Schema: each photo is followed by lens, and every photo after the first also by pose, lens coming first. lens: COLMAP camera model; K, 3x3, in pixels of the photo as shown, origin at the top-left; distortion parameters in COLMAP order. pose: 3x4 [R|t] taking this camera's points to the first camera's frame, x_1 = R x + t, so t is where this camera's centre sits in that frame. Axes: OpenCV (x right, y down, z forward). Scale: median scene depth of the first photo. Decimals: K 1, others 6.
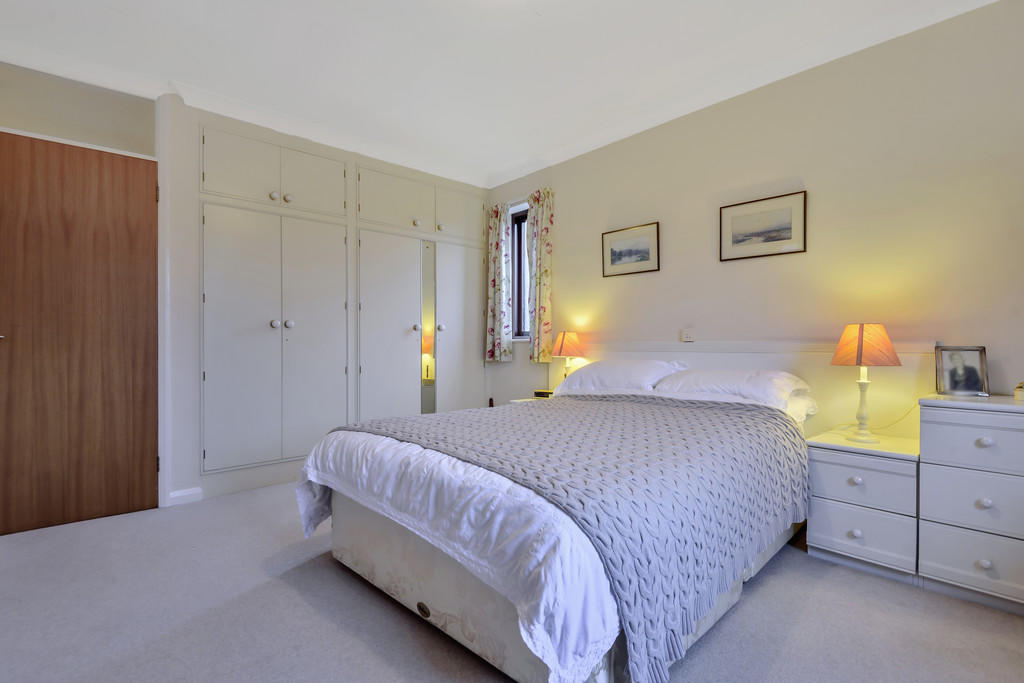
lens RADIAL K [[476.2, 0, 507.7], [0, 476.2, 345.3], [0, 0, 1]] dist [-0.003762, -0.001798]
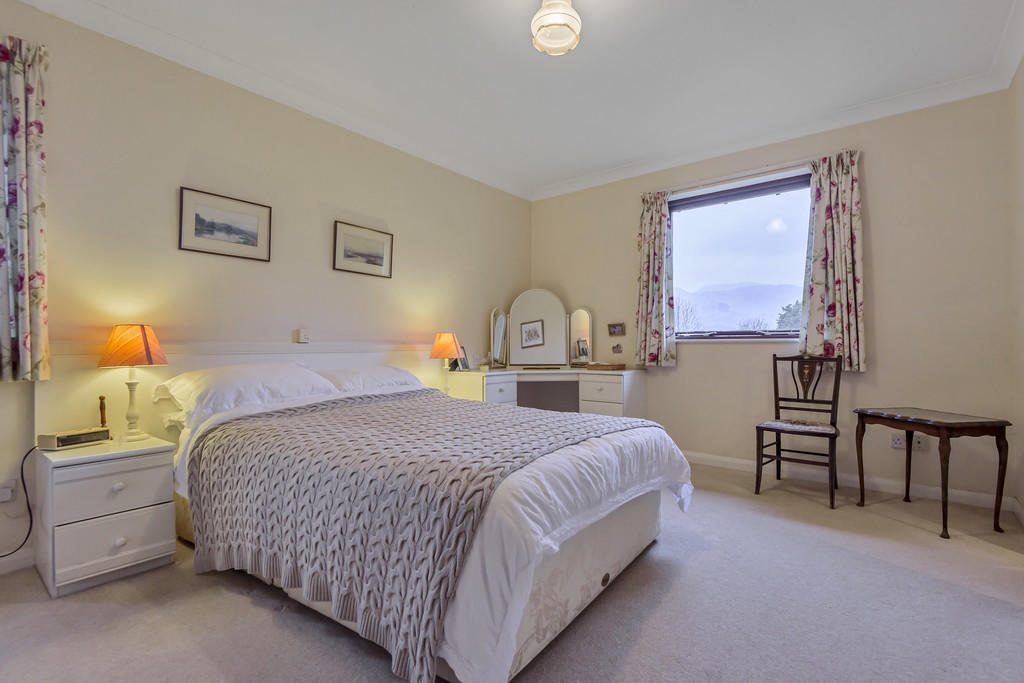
lens RADIAL K [[476.2, 0, 506.6], [0, 476.2, 339.1], [0, 0, 1]] dist [-0.003762, -0.001798]
pose [[-0.170960, 0.012020, 0.985205, -0.612057], [0.003516, 0.999927, -0.011589, -0.001753], [-0.985272, 0.001482, -0.170990, 0.699755]]
